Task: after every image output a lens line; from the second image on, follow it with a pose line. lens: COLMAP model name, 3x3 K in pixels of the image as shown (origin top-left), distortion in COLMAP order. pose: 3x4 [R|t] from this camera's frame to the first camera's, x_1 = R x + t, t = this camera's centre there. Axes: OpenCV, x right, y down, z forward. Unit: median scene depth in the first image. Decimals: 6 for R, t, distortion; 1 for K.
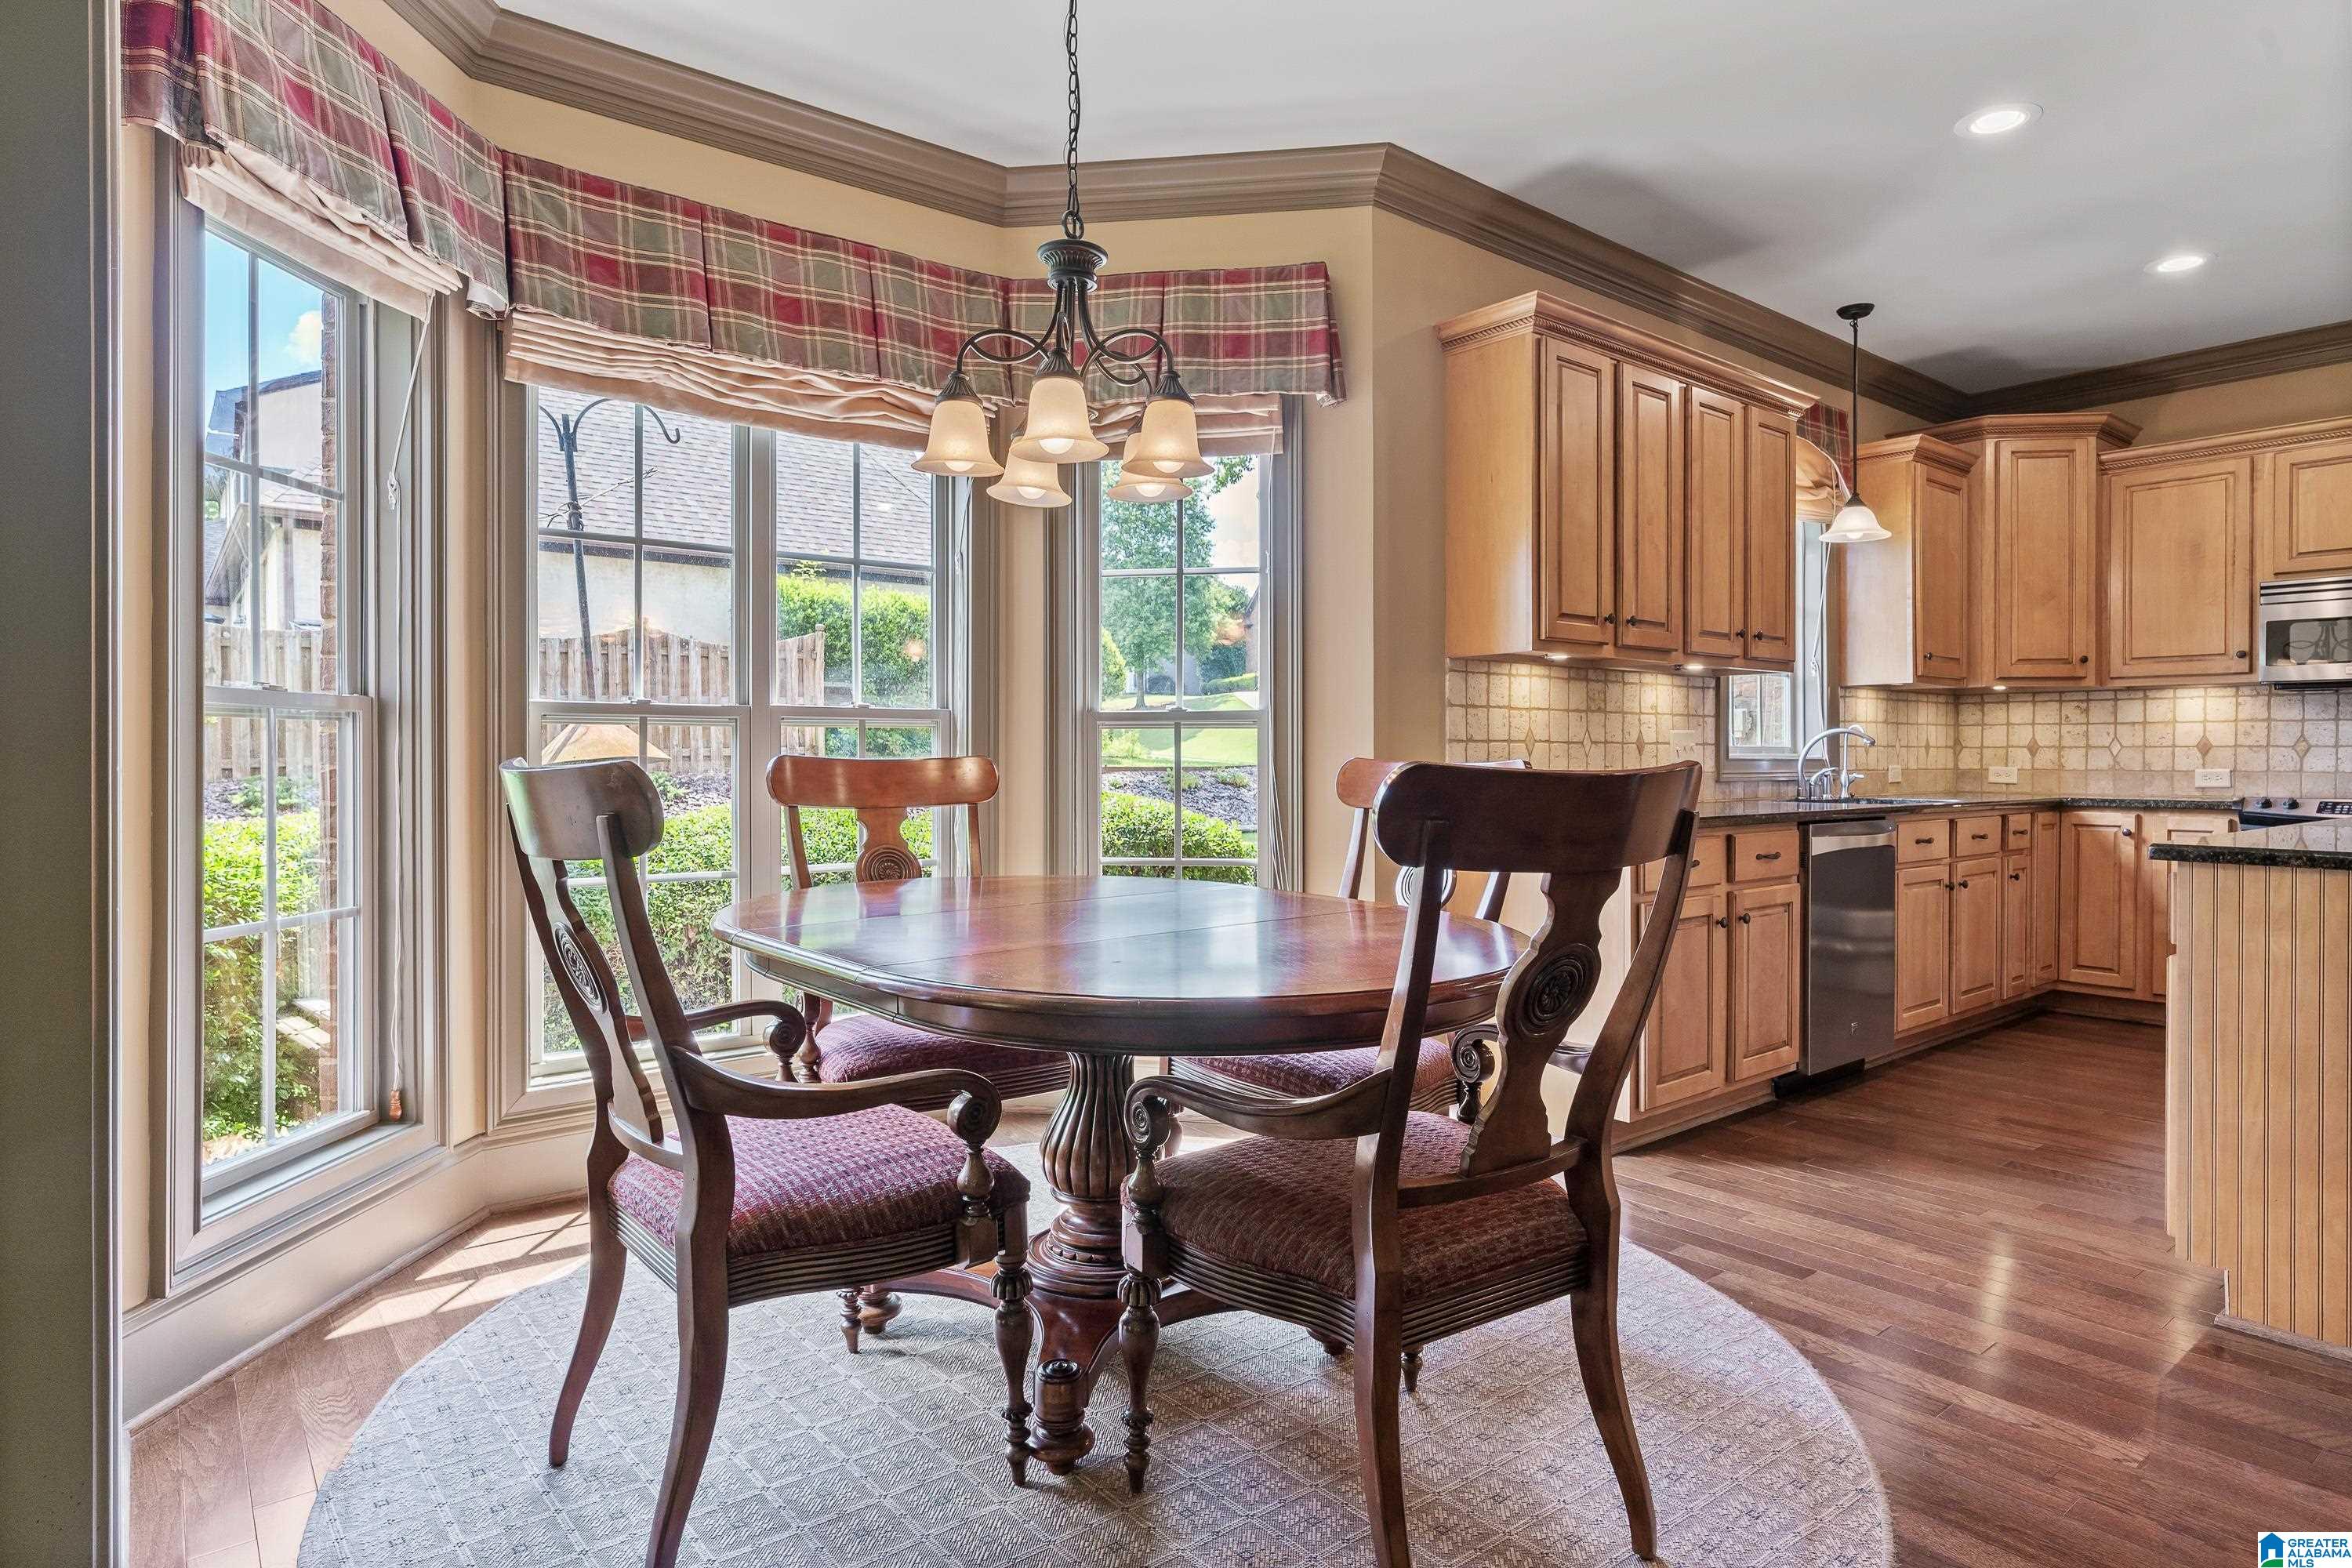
lens RADIAL K [[1298.2, 0, 1174.7], [0, 1298.2, 762.3], [0, 0, 1]] dist [-0.001938, 0.001954]
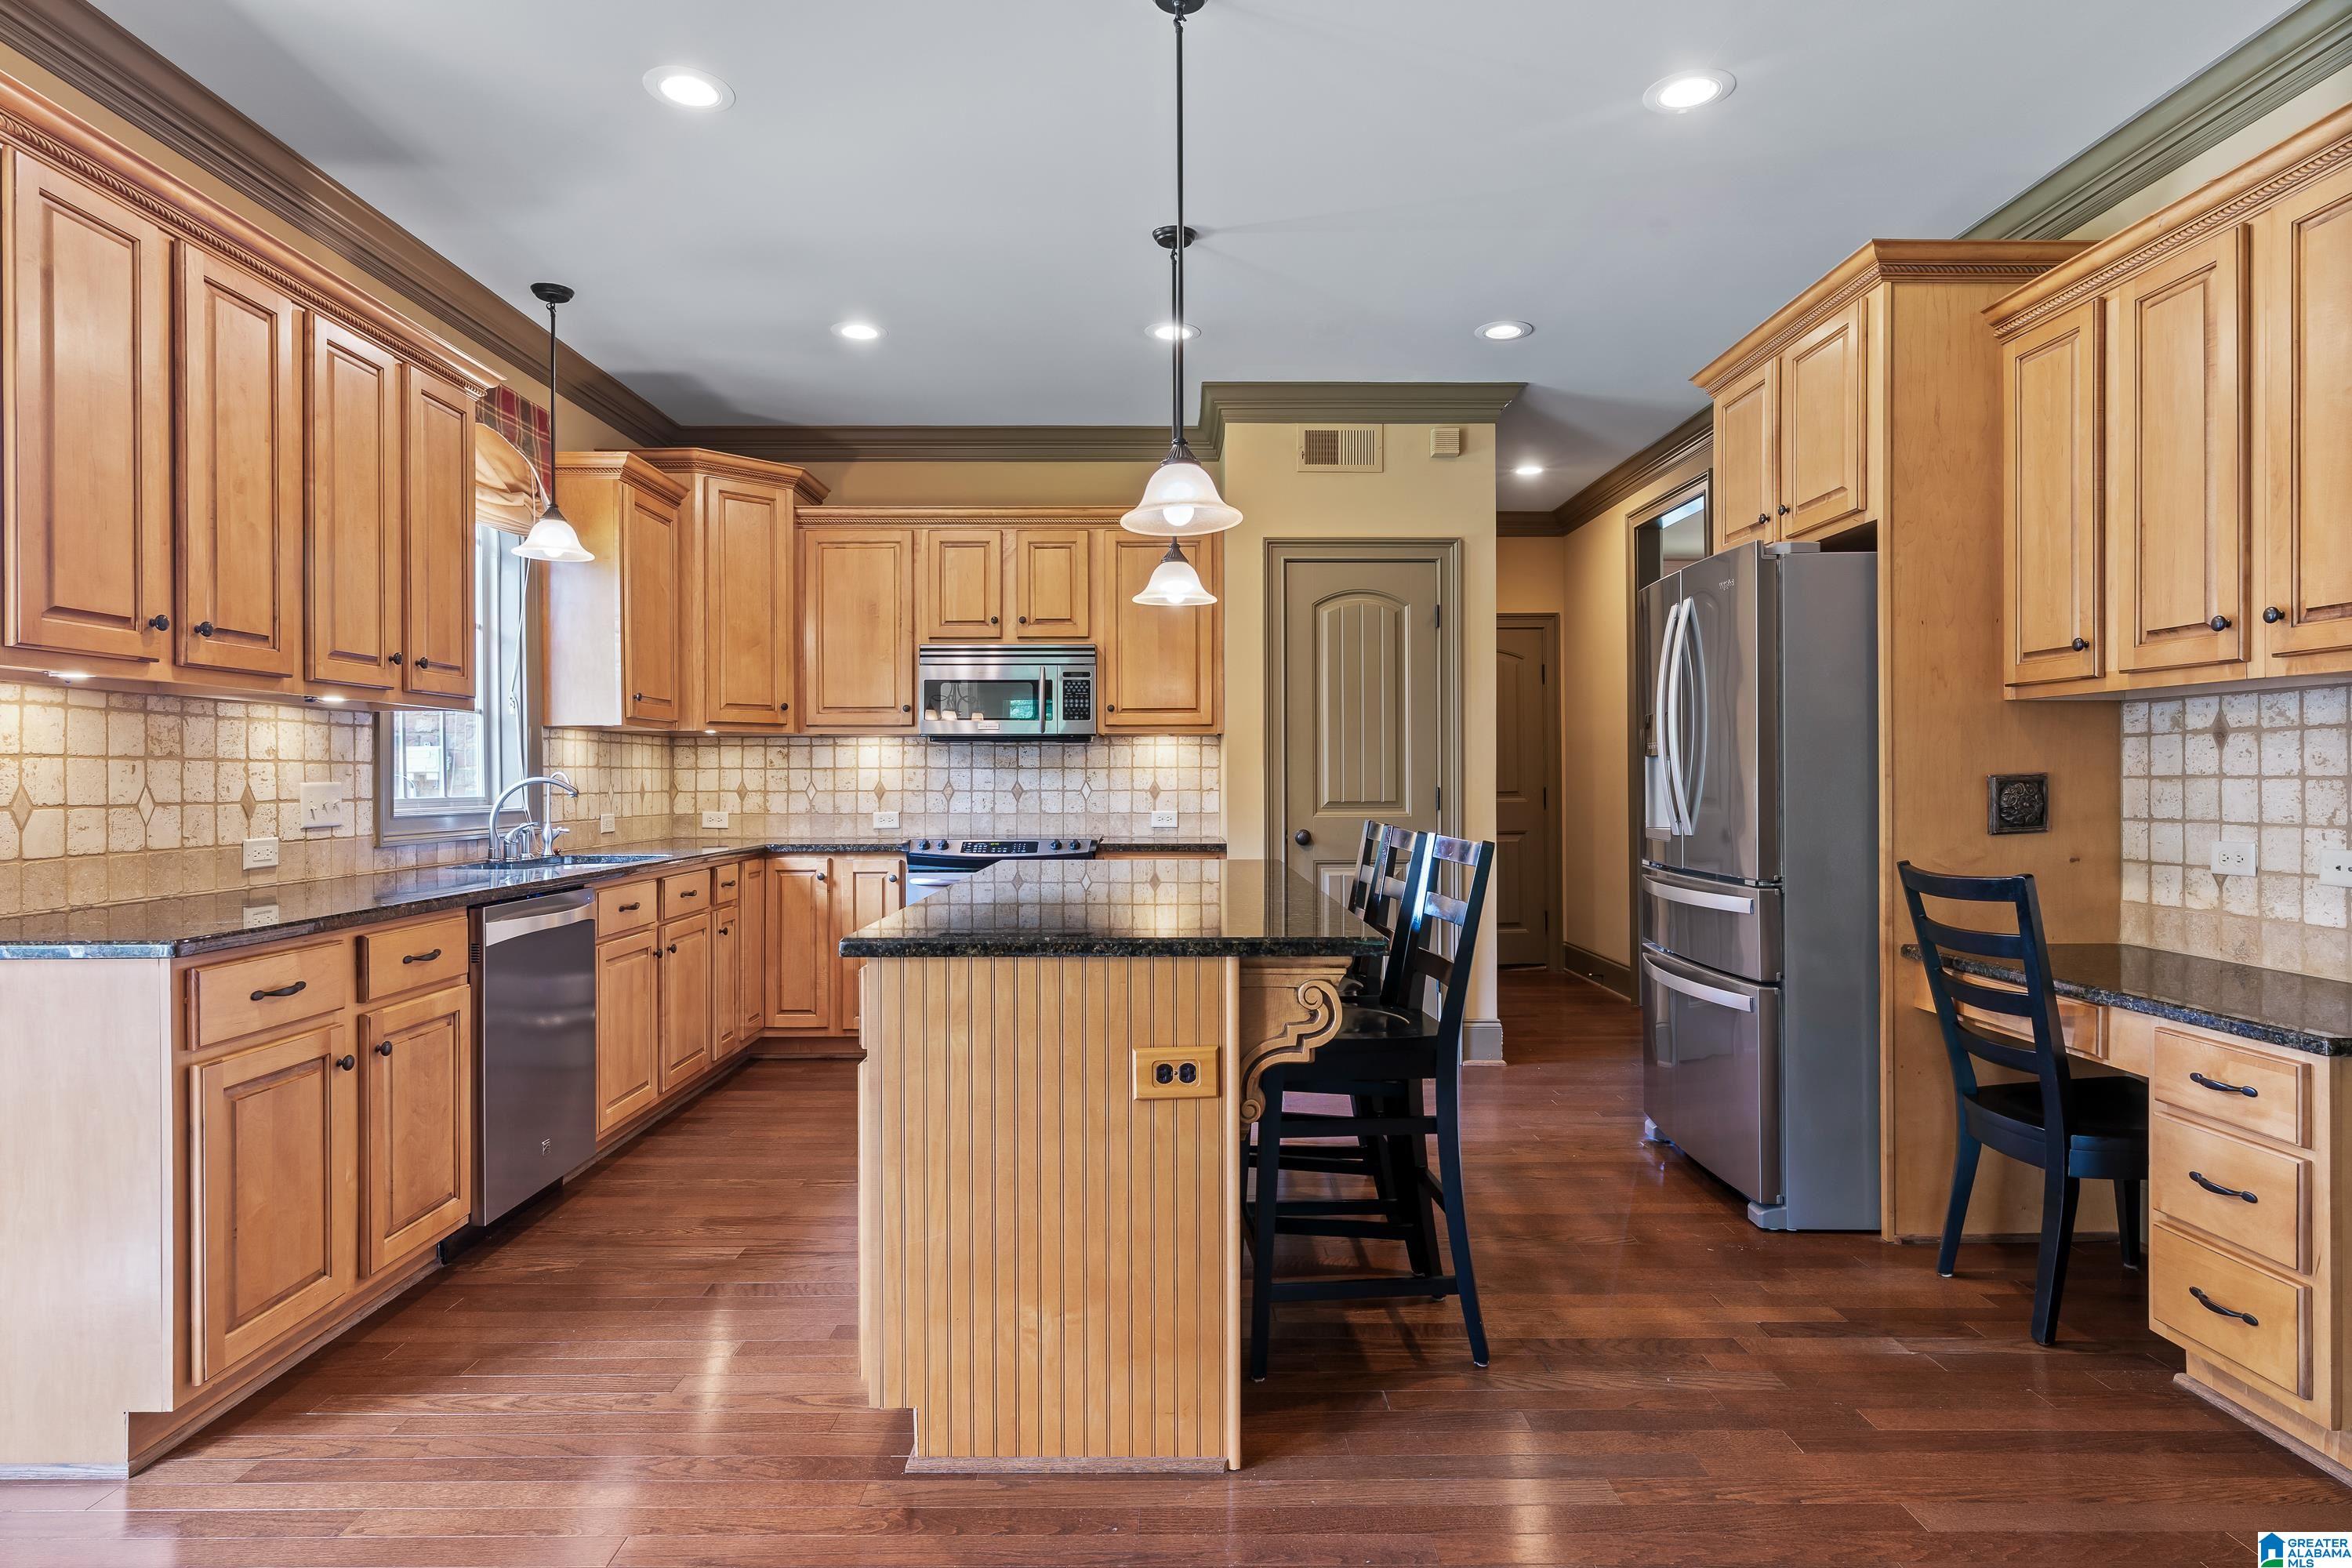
lens RADIAL K [[1284.9, 0, 1174.7], [0, 1284.9, 779.4], [0, 0, 1]] dist [-0.001565, 0.001221]
pose [[0.620749, -0.003903, 0.784000, 0.108091], [0.008227, 0.999965, -0.001536, -0.019487], [-0.783966, 0.007403, 0.620759, 0.145118]]
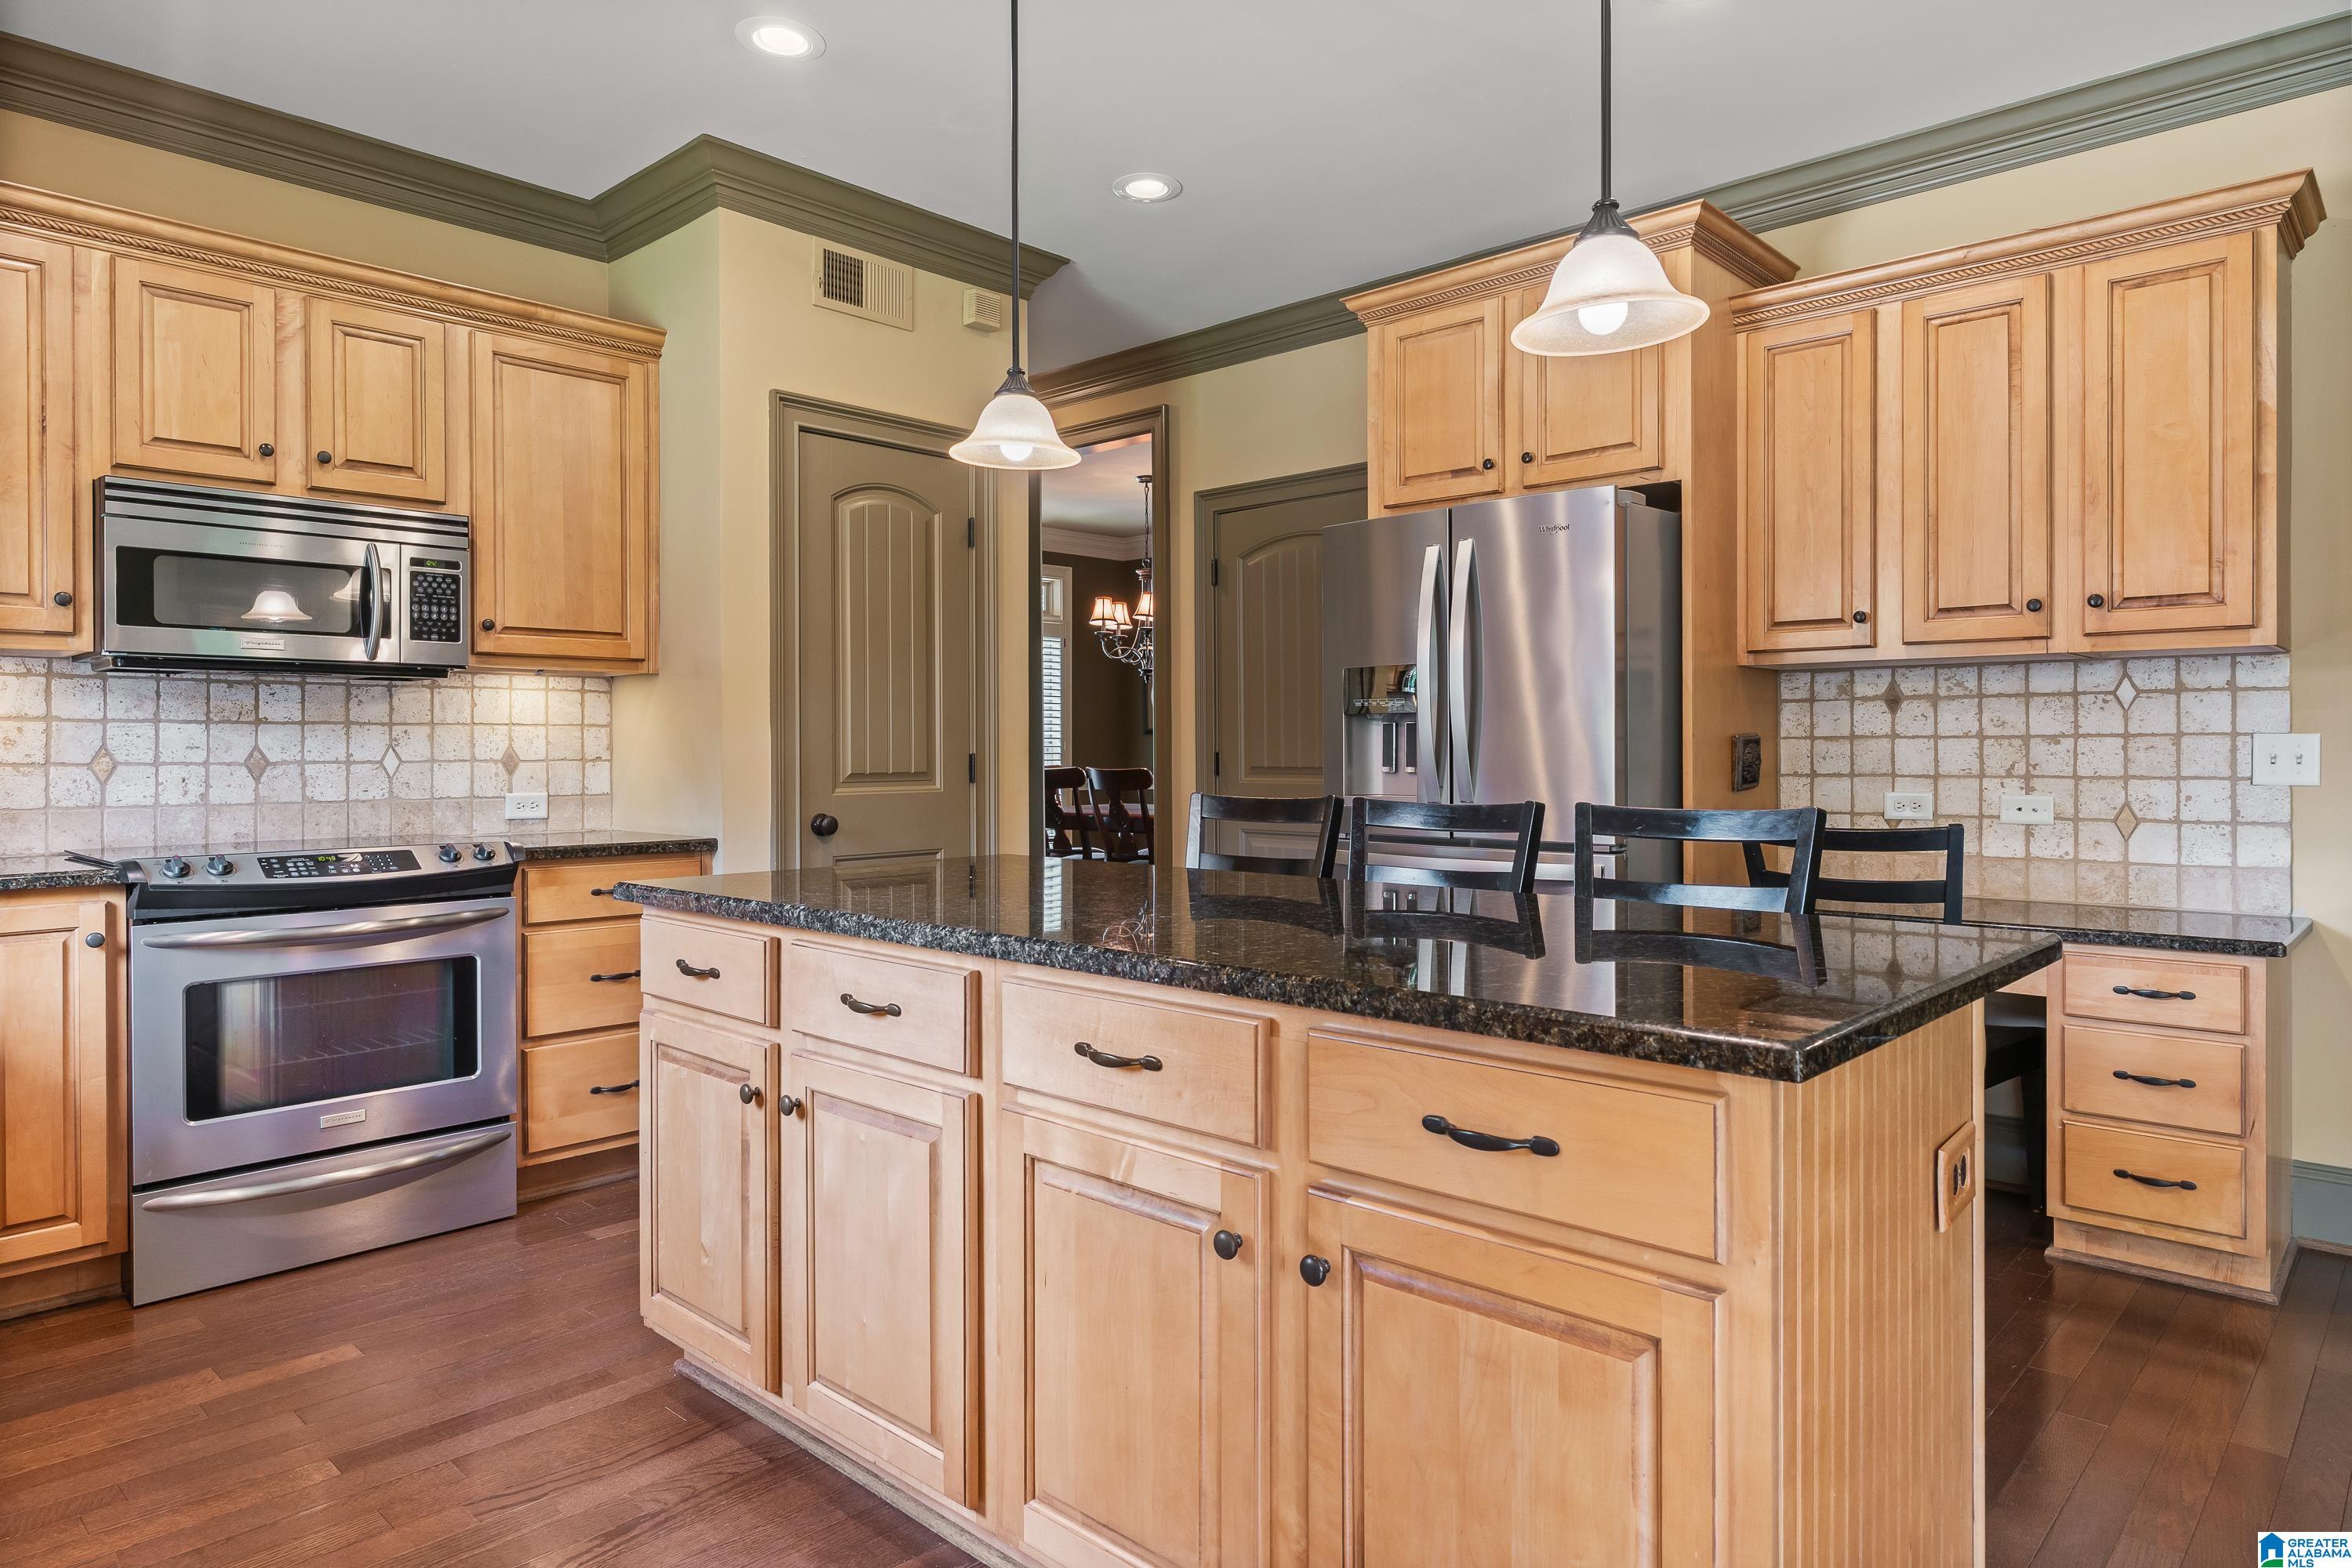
lens RADIAL K [[1398.5, 0, 1170.5], [0, 1398.5, 752.2], [0, 0, 1]] dist [-0.000407, 0.001026]
pose [[-0.137472, -0.003306, 0.990500, 0.168641], [0.009262, 0.999946, 0.004623, -0.016569], [-0.990462, 0.009809, -0.137434, 0.616660]]
